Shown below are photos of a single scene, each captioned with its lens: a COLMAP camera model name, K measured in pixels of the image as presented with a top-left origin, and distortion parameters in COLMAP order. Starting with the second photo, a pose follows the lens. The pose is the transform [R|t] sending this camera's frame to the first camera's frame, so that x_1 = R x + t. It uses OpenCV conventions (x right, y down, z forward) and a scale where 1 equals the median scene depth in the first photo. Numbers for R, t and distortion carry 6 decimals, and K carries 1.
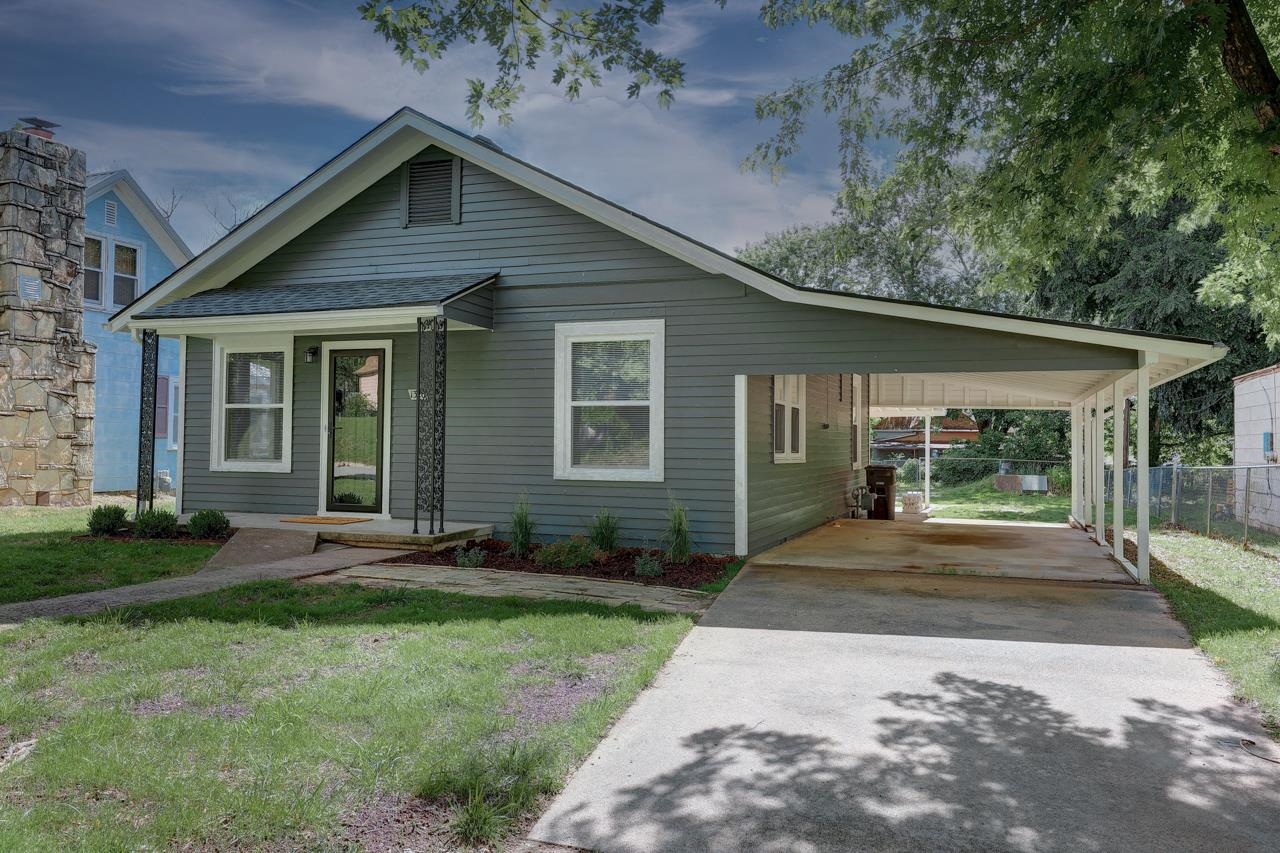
lens RADIAL K [[991.8, 0, 641.2], [0, 991.8, 421.9], [0, 0, 1]] dist [0.005596, 0.008559]
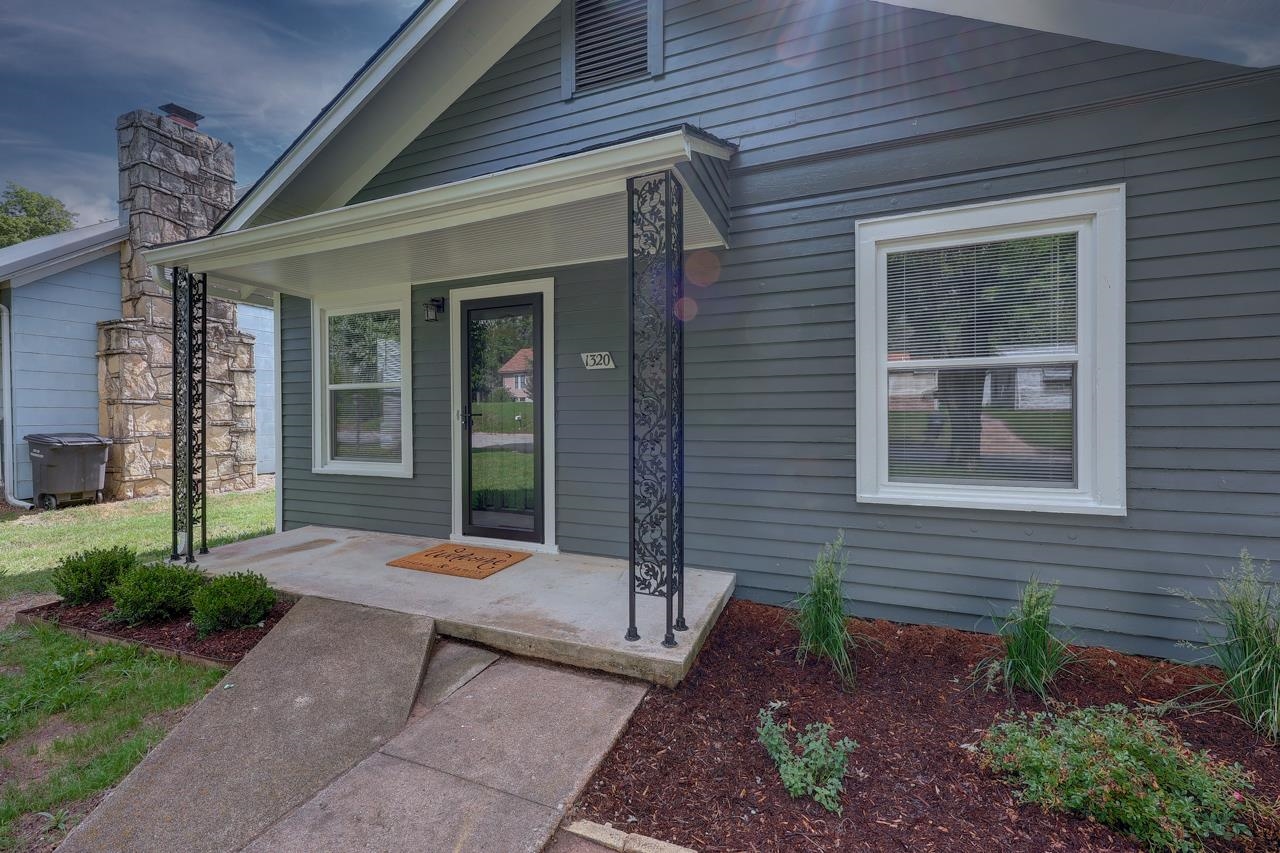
lens RADIAL K [[512.5, 0, 637.3], [0, 512.5, 423.8], [0, 0, 1]] dist [0.001301, -0.000470]
pose [[0.999657, -0.015538, -0.021060, -0.174387], [0.016386, 0.999037, 0.040698, -0.000231], [0.020407, -0.041030, 0.998950, 0.605752]]
